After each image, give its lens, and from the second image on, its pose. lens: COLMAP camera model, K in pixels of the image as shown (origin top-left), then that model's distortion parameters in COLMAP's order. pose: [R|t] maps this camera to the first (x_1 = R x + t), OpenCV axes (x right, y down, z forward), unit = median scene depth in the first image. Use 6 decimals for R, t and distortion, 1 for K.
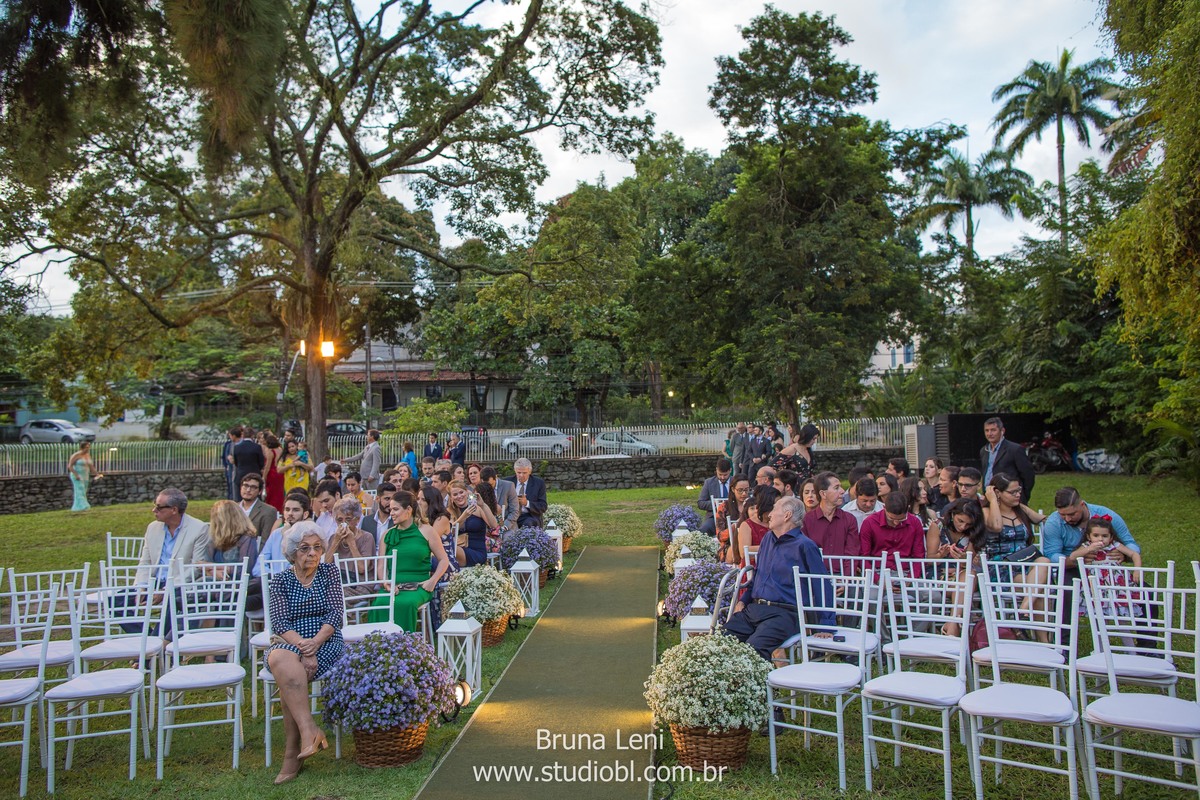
lens RADIAL K [[829.2, 0, 601.5], [0, 829.2, 395.2], [0, 0, 1]] dist [-0.061842, 0.061149]
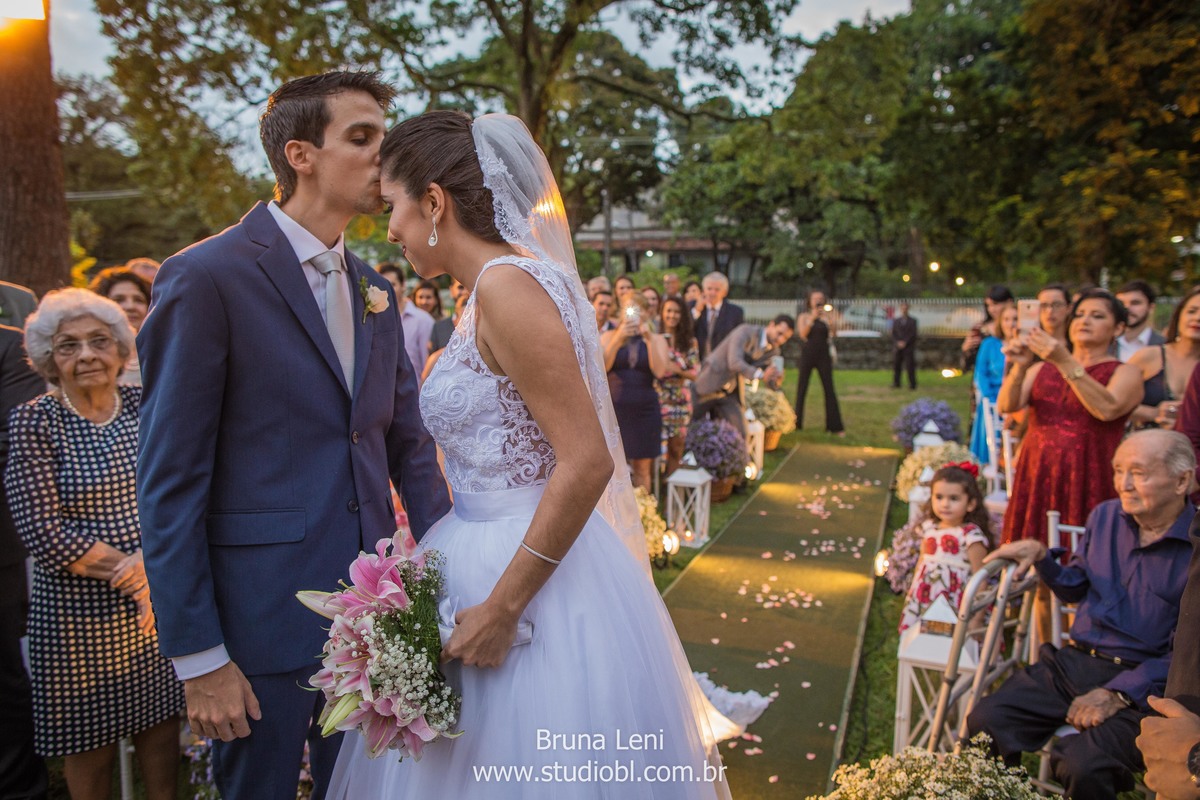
lens RADIAL K [[812.0, 0, 600.0], [0, 812.0, 400.0], [0, 0, 1]] dist [-0.057101, 0.046787]
pose [[0.953213, 0.061148, -0.296051, 0.011916], [-0.012995, 0.986712, 0.161959, 0.008920], [0.302020, -0.150534, 0.941341, 0.103693]]
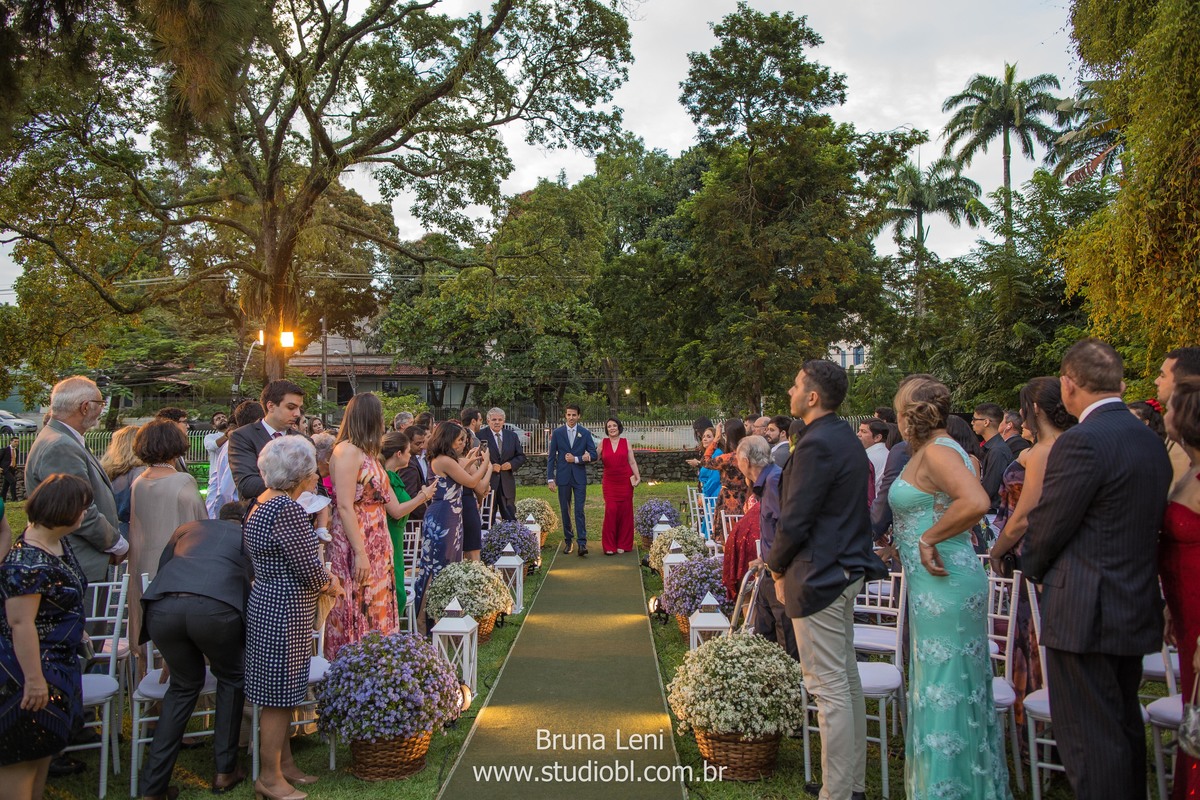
lens RADIAL K [[818.6, 0, 600.4], [0, 818.6, 395.7], [0, 0, 1]] dist [-0.061593, 0.058090]
pose [[0.998272, 0.012625, 0.057385, -0.014024], [-0.012798, 0.999915, 0.002651, 0.003042], [-0.057347, -0.003381, 0.998349, 0.014019]]
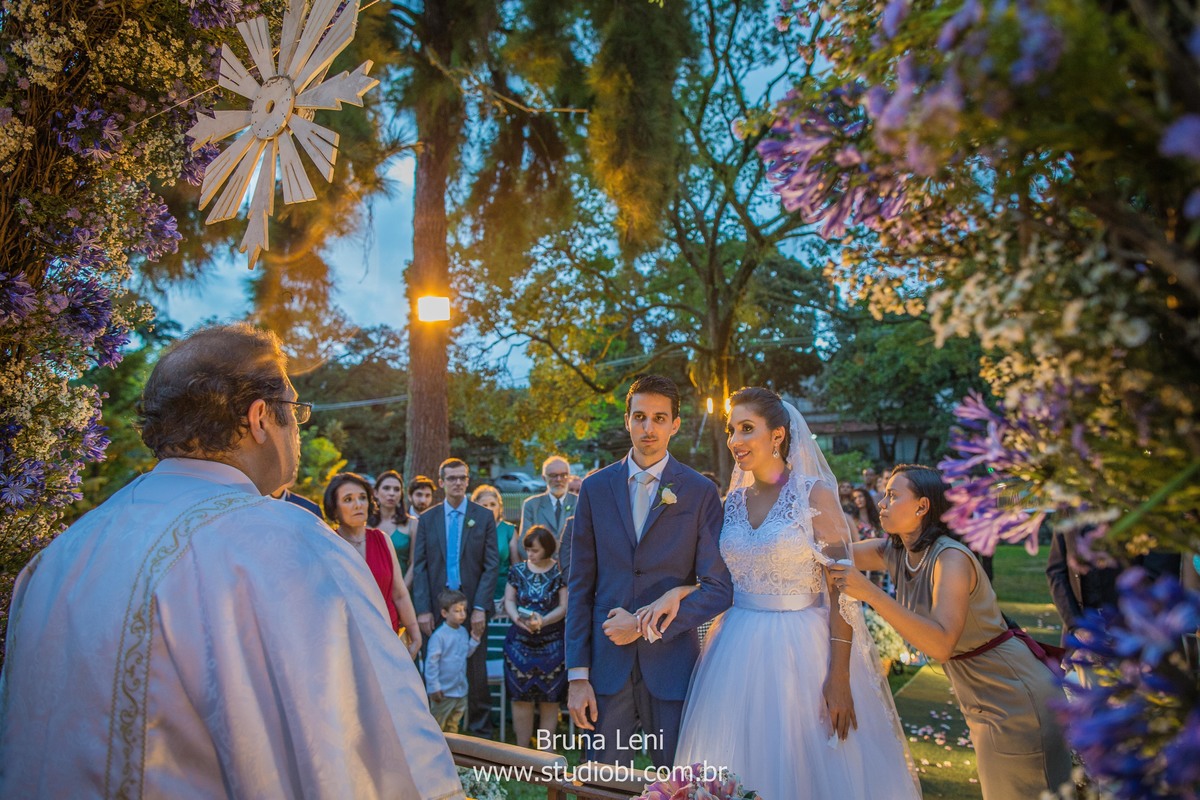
lens RADIAL K [[821.2, 0, 600.3], [0, 821.2, 399.0], [0, 0, 1]] dist [-0.052720, 0.038903]
pose [[0.882127, -0.047099, -0.468650, 0.016604], [0.019707, 0.997807, -0.063185, -0.000659], [0.470598, 0.046502, 0.881121, -0.023368]]
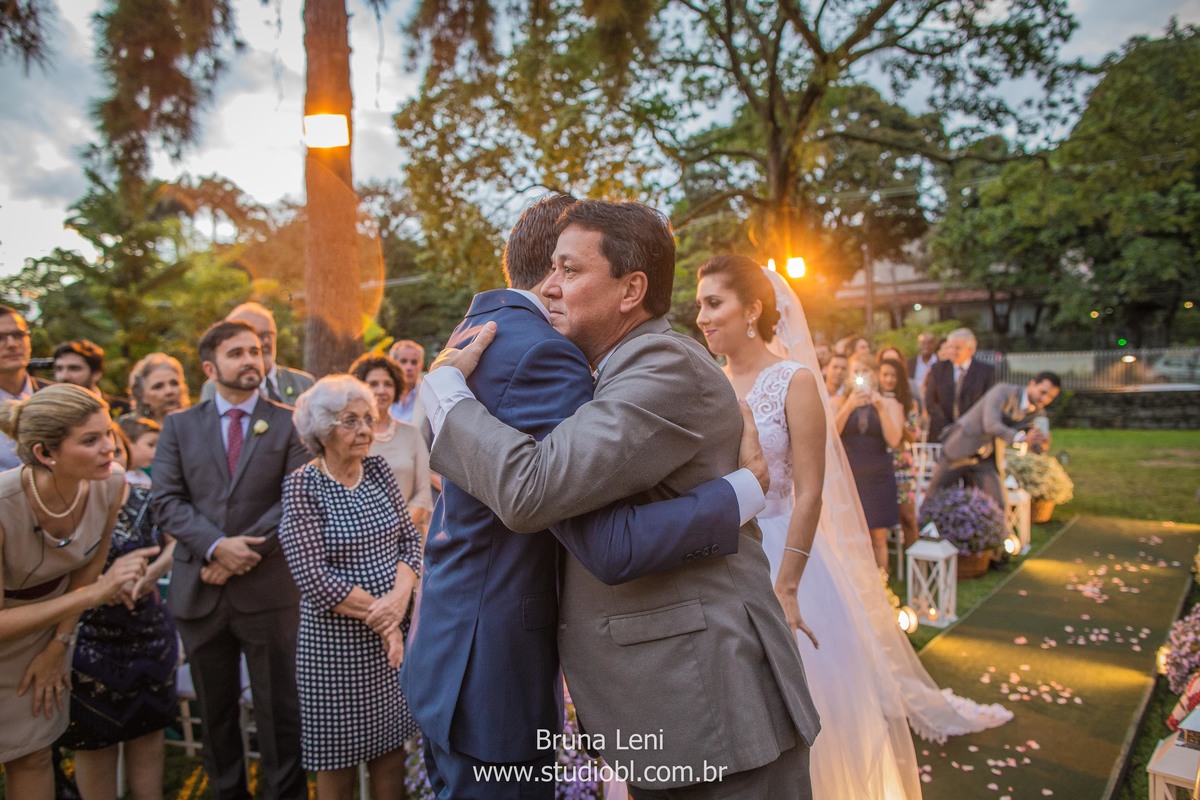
lens RADIAL K [[821.2, 0, 600.3], [0, 821.2, 399.0], [0, 0, 1]] dist [-0.052720, 0.038903]
pose [[0.812851, 0.020418, -0.582114, 0.022330], [0.033225, 0.996133, 0.081336, 0.007538], [0.581523, -0.085455, 0.809029, 0.103692]]
